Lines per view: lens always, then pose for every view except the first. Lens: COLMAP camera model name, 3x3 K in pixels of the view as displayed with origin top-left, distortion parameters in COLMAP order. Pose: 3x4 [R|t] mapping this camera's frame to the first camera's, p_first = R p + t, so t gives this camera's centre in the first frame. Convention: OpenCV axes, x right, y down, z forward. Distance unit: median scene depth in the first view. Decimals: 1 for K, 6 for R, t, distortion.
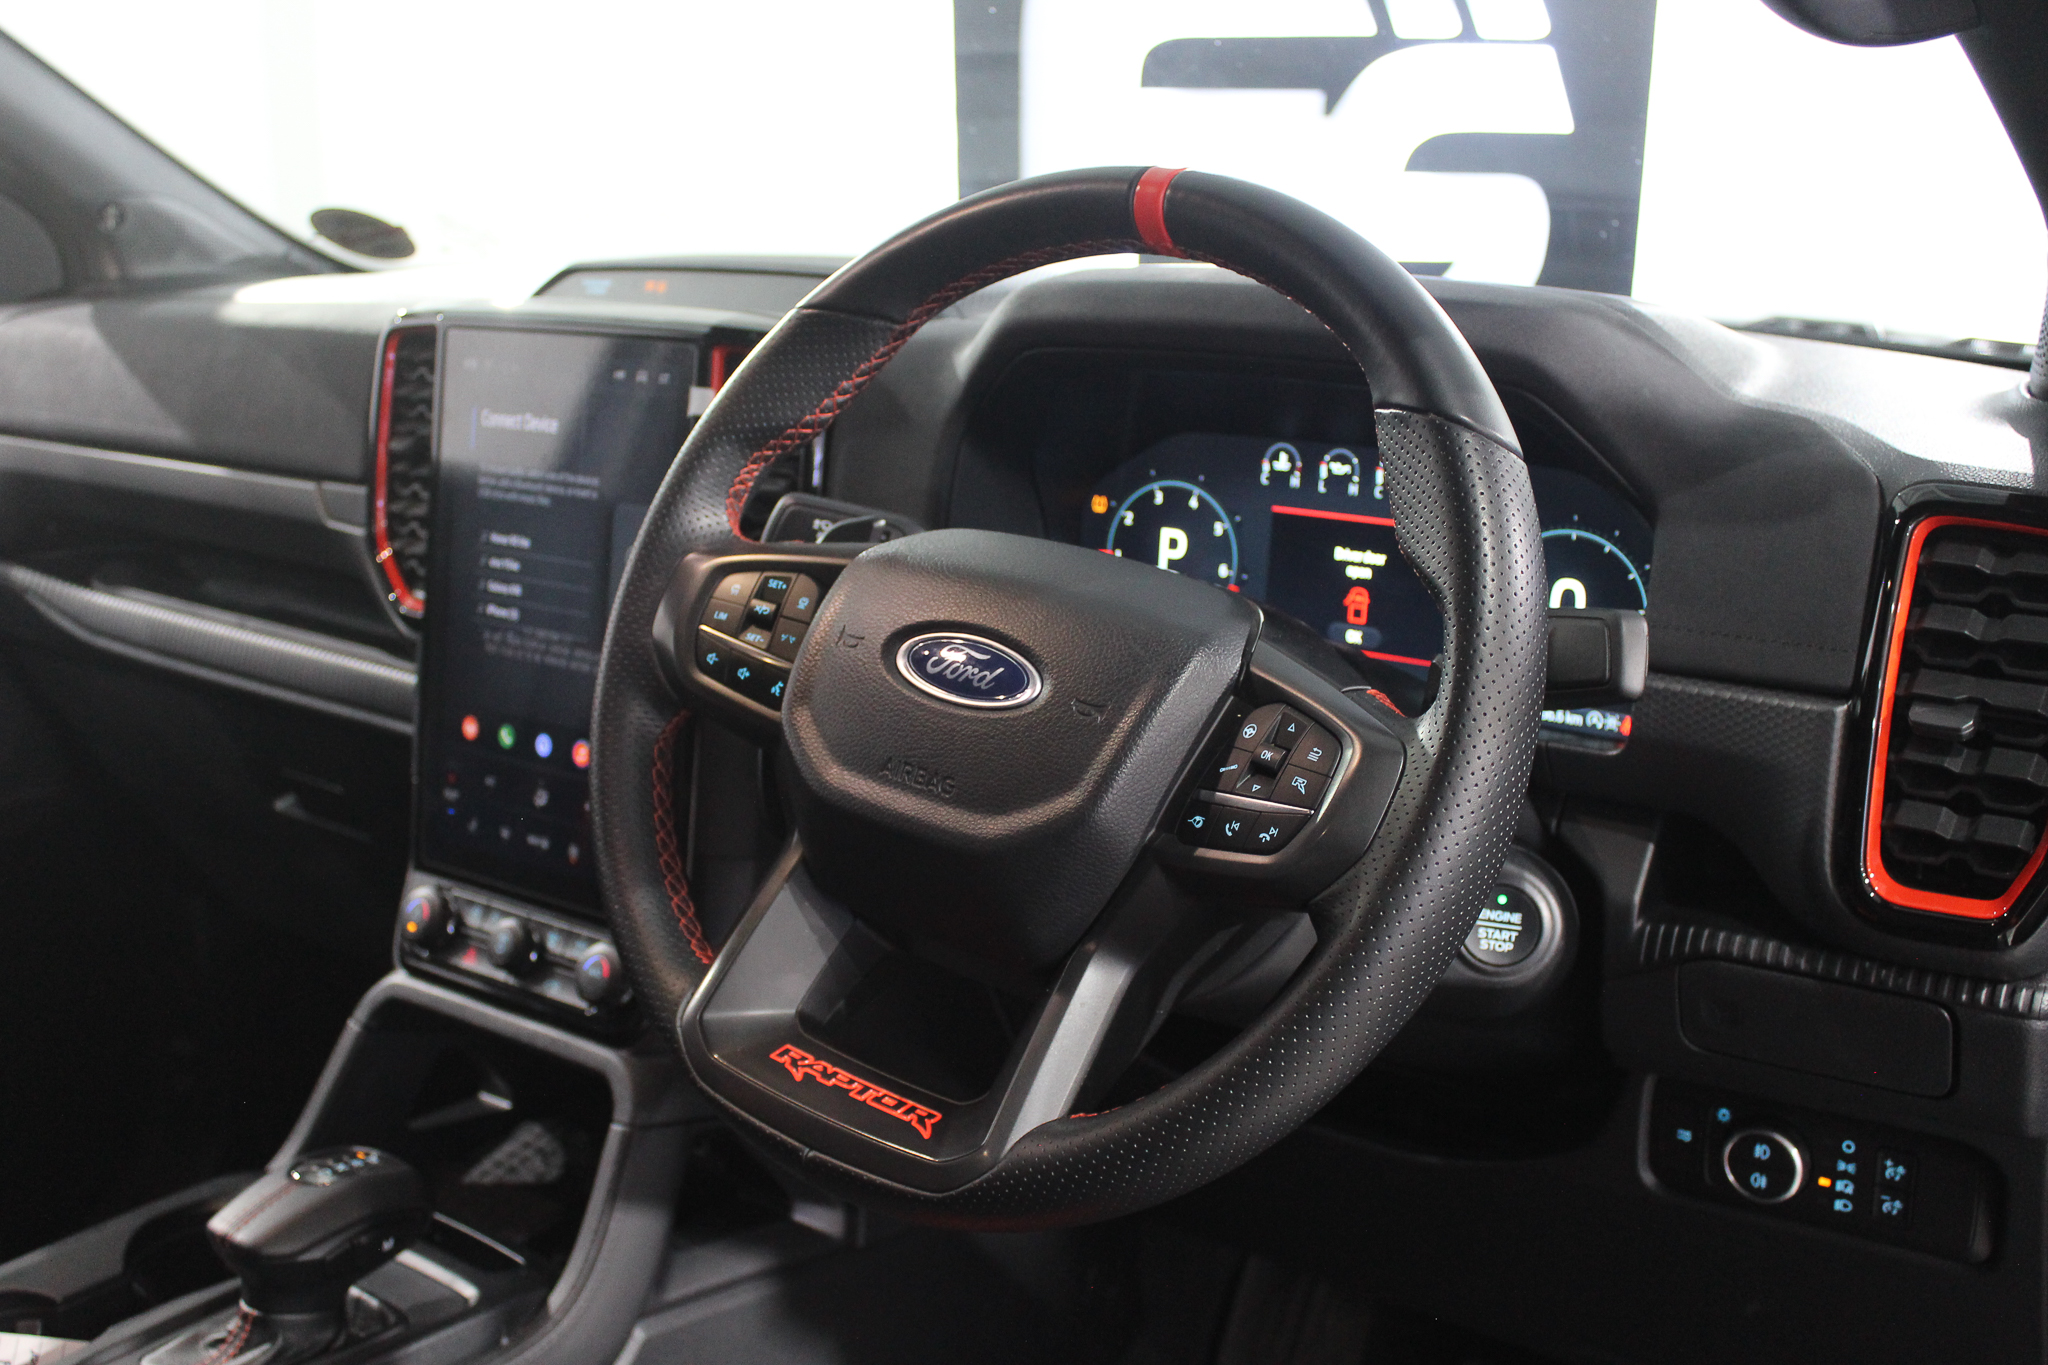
lens RADIAL K [[2168.3, 0, 1017.1], [0, 2168.3, 685.5], [0, 0, 1]] dist [-0.125675, 0.122945]
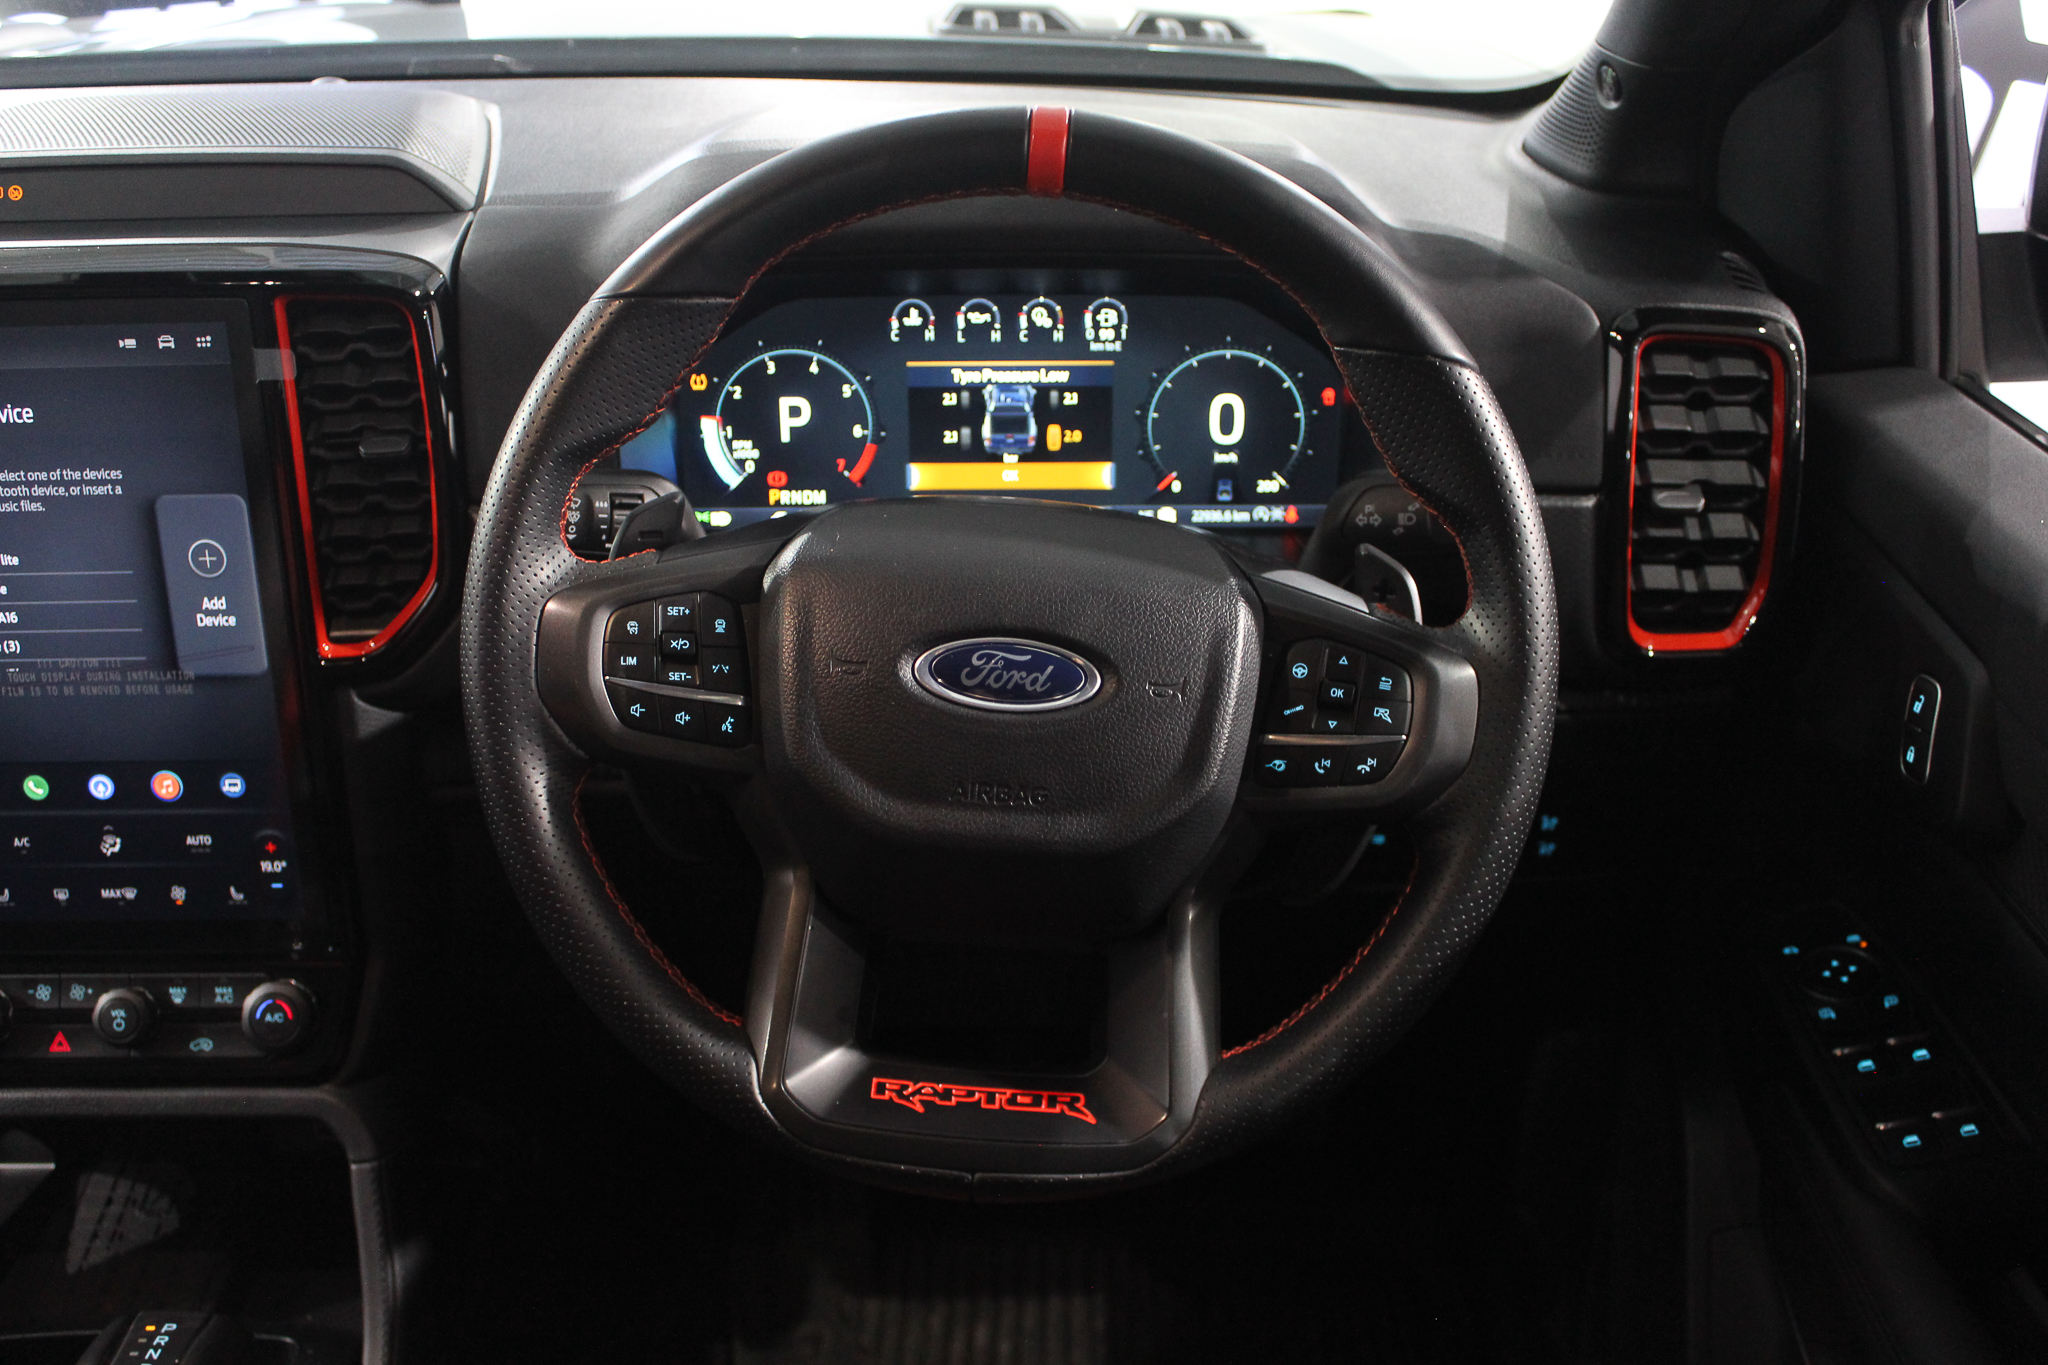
lens RADIAL K [[2100.1, 0, 1024.0], [0, 2100.1, 682.5], [0, 0, 1]] dist [-0.138528, 0.149791]
pose [[0.793908, -0.283426, 0.537941, -0.403232], [0.152496, 0.949251, 0.275076, -0.201072], [-0.588604, -0.136351, 0.796839, 0.178319]]
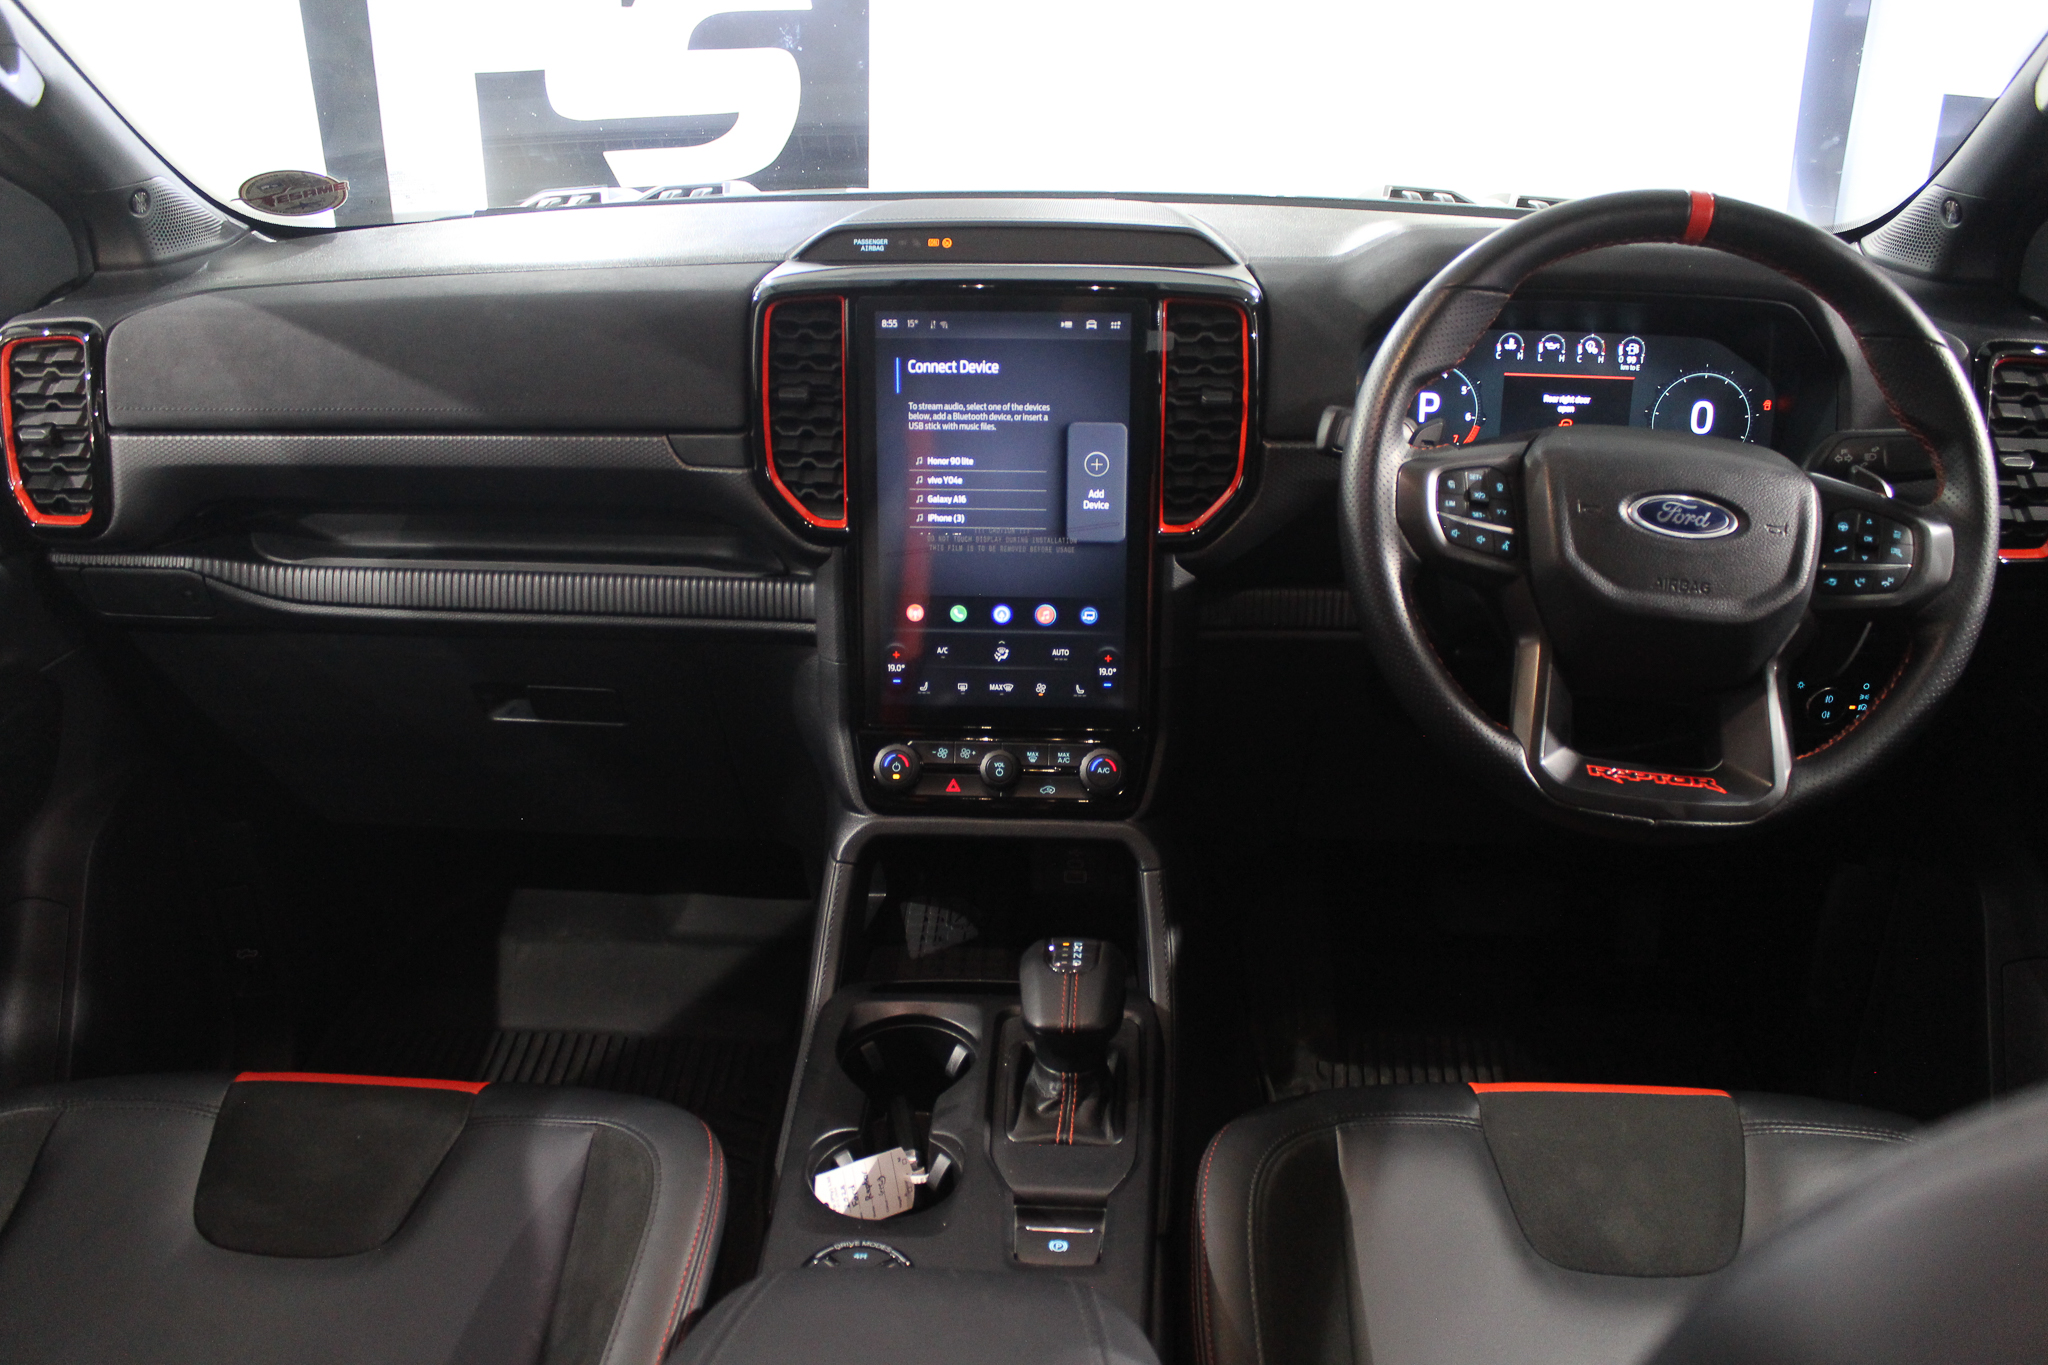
lens RADIAL K [[1703.1, 0, 1012.1], [0, 1703.1, 680.0], [0, 0, 1]] dist [-0.163670, 0.134019]
pose [[0.833931, -0.218468, 0.506785, -0.847766], [0.133176, 0.970833, 0.199367, -0.156824], [-0.535558, -0.098766, 0.838703, 0.152046]]
